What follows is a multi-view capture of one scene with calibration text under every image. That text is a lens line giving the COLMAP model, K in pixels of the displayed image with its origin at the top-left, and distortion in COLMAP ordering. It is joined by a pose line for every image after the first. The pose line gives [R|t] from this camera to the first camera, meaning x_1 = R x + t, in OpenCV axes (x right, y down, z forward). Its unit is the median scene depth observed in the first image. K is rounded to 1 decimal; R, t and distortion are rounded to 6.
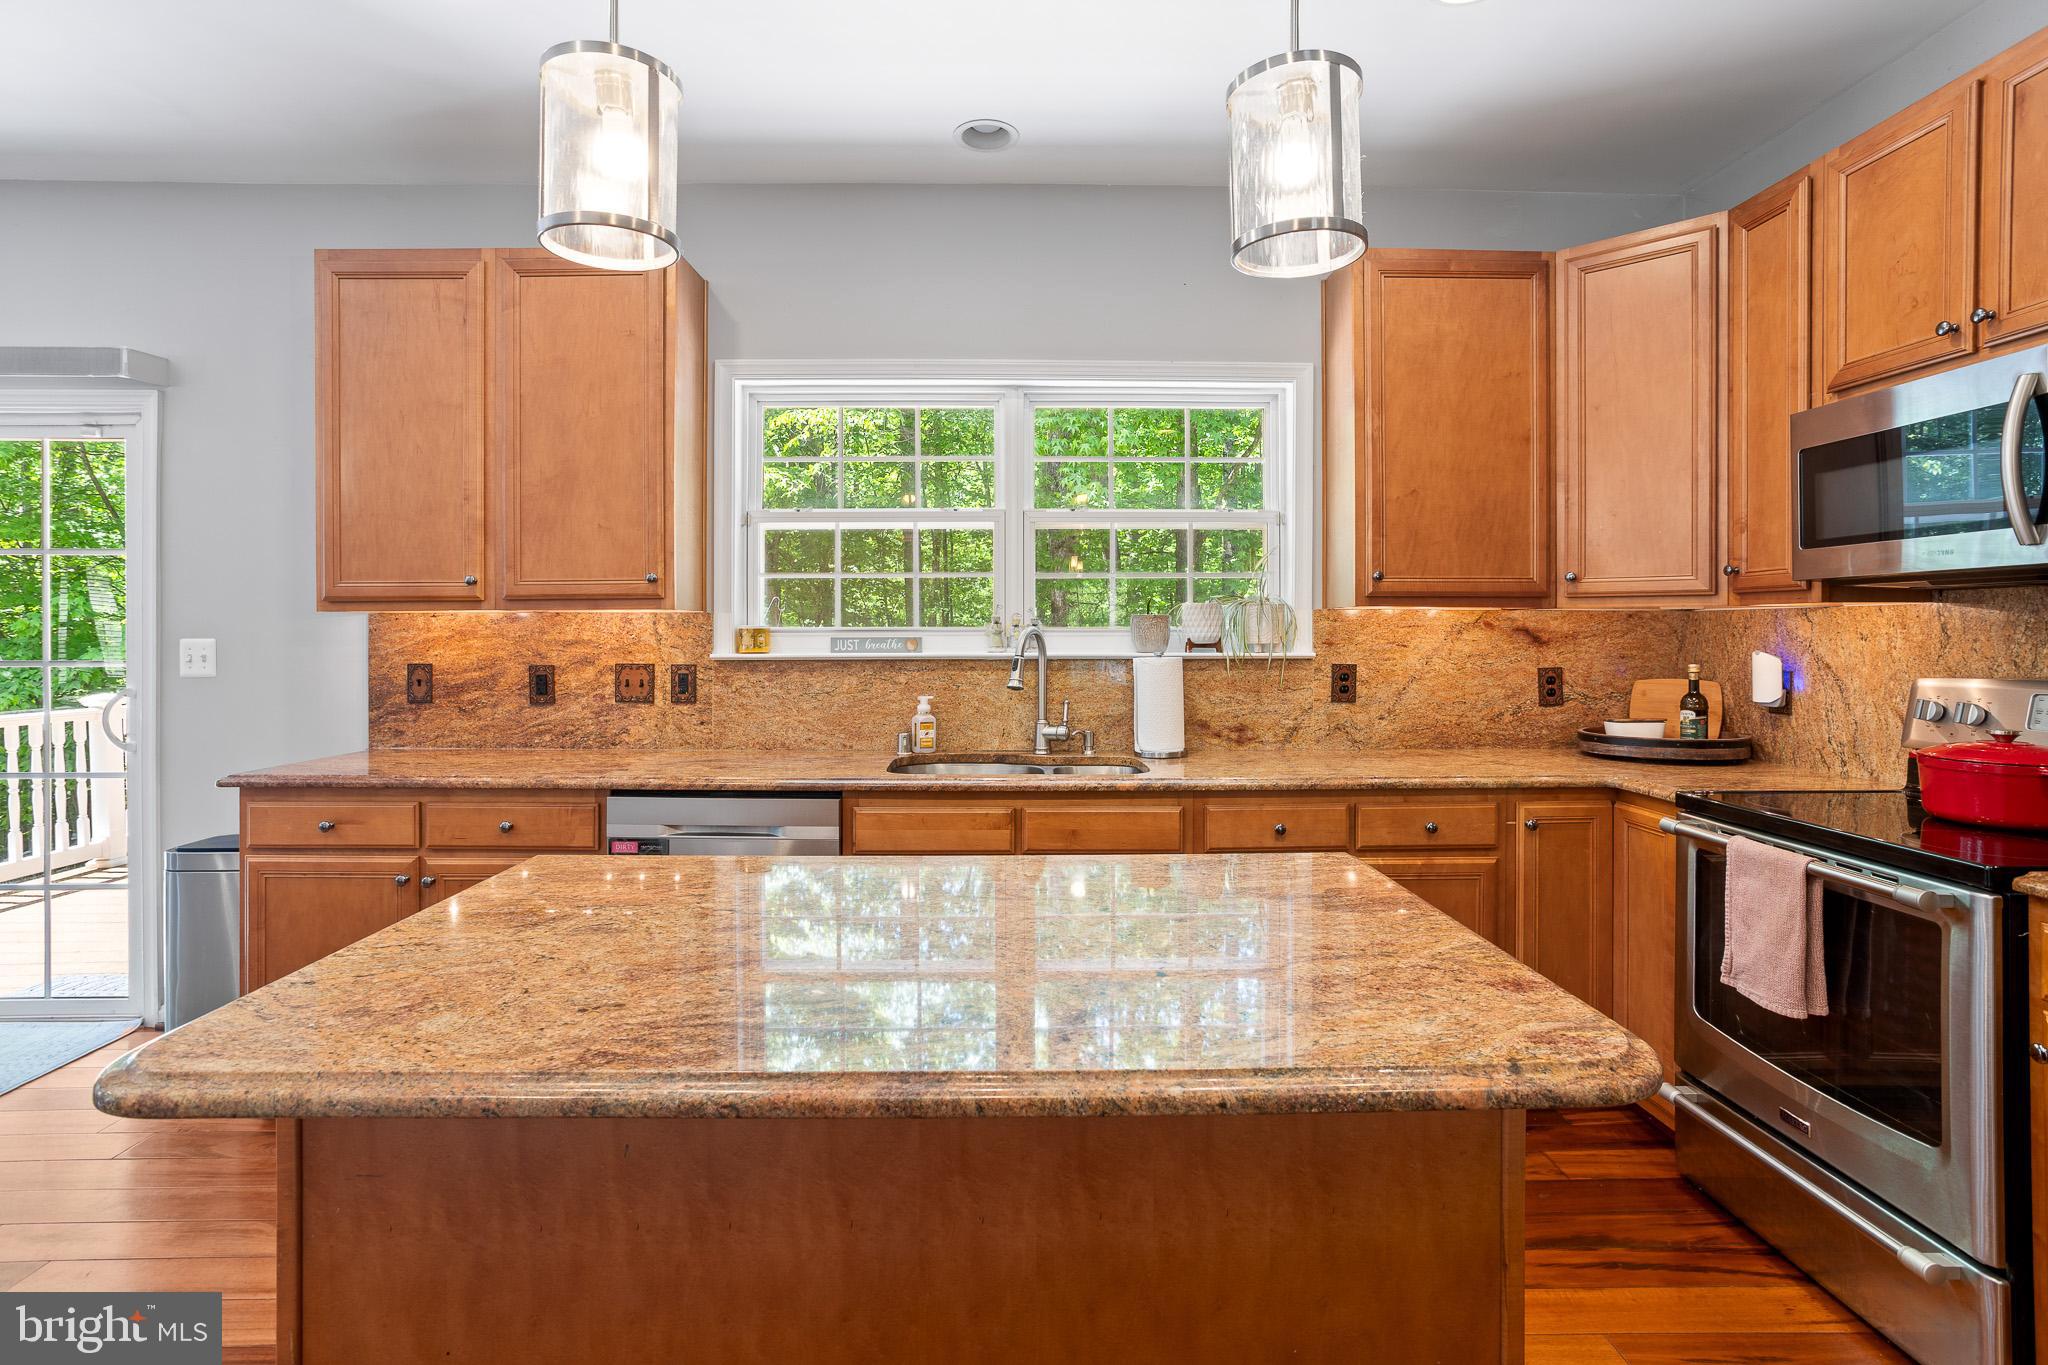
lens RADIAL K [[1000.4, 0, 1001.3], [0, 1000.4, 643.6], [0, 0, 1]] dist [-0.030182, 0.018808]
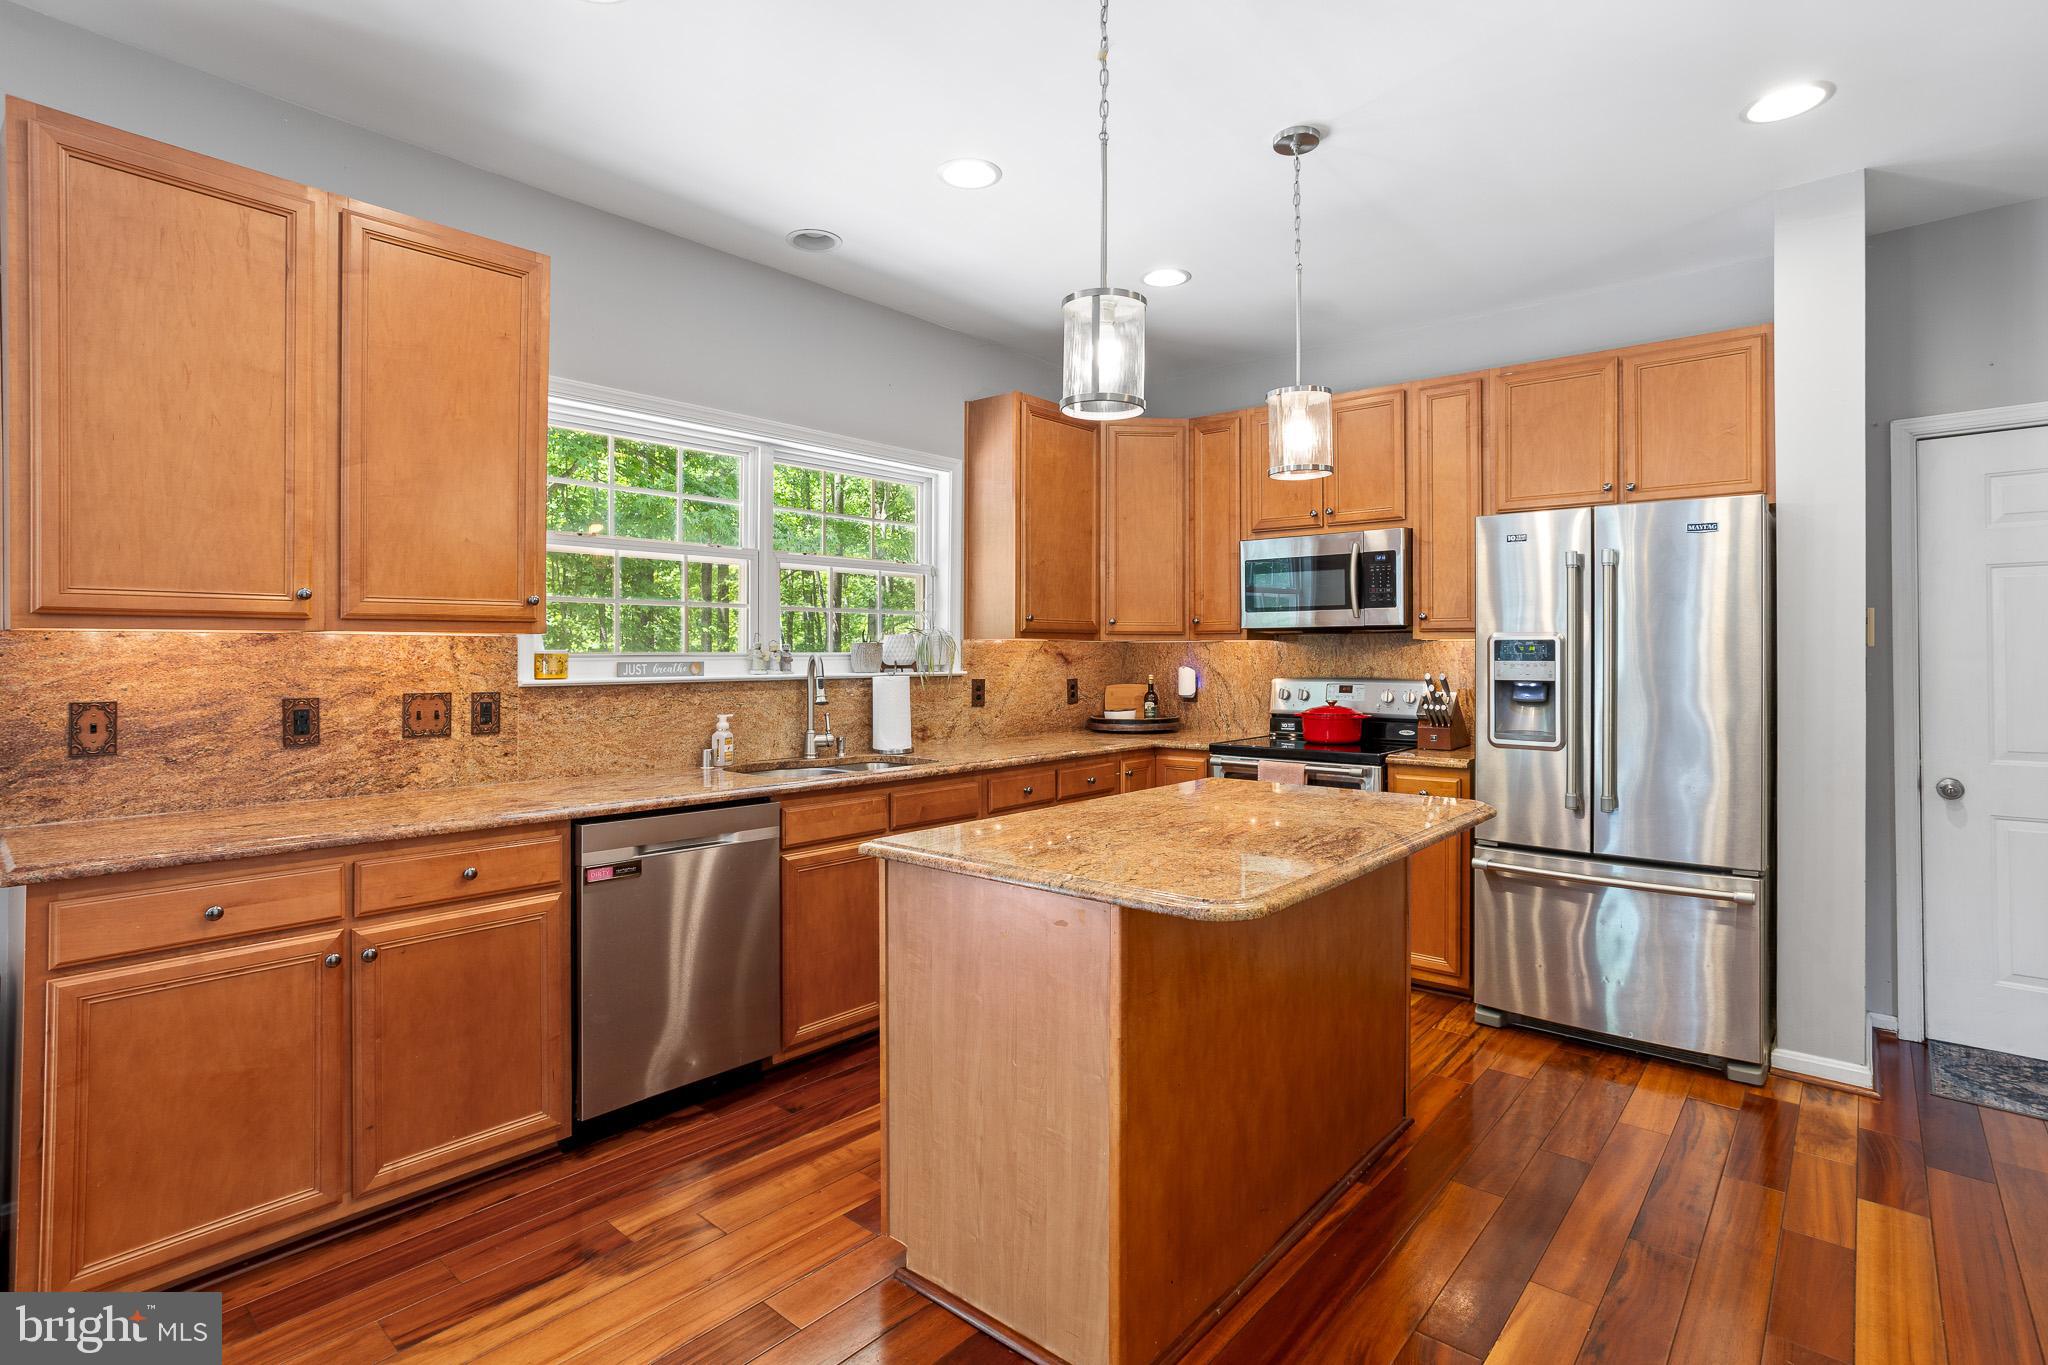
lens RADIAL K [[1000.4, 0, 1017.8], [0, 1000.4, 662.9], [0, 0, 1]] dist [-0.030182, 0.018808]
pose [[0.668060, -0.006588, 0.744079, -0.671376], [0.010800, 0.999941, -0.000843, -0.000081], [-0.744029, 0.008600, 0.668092, 0.023604]]
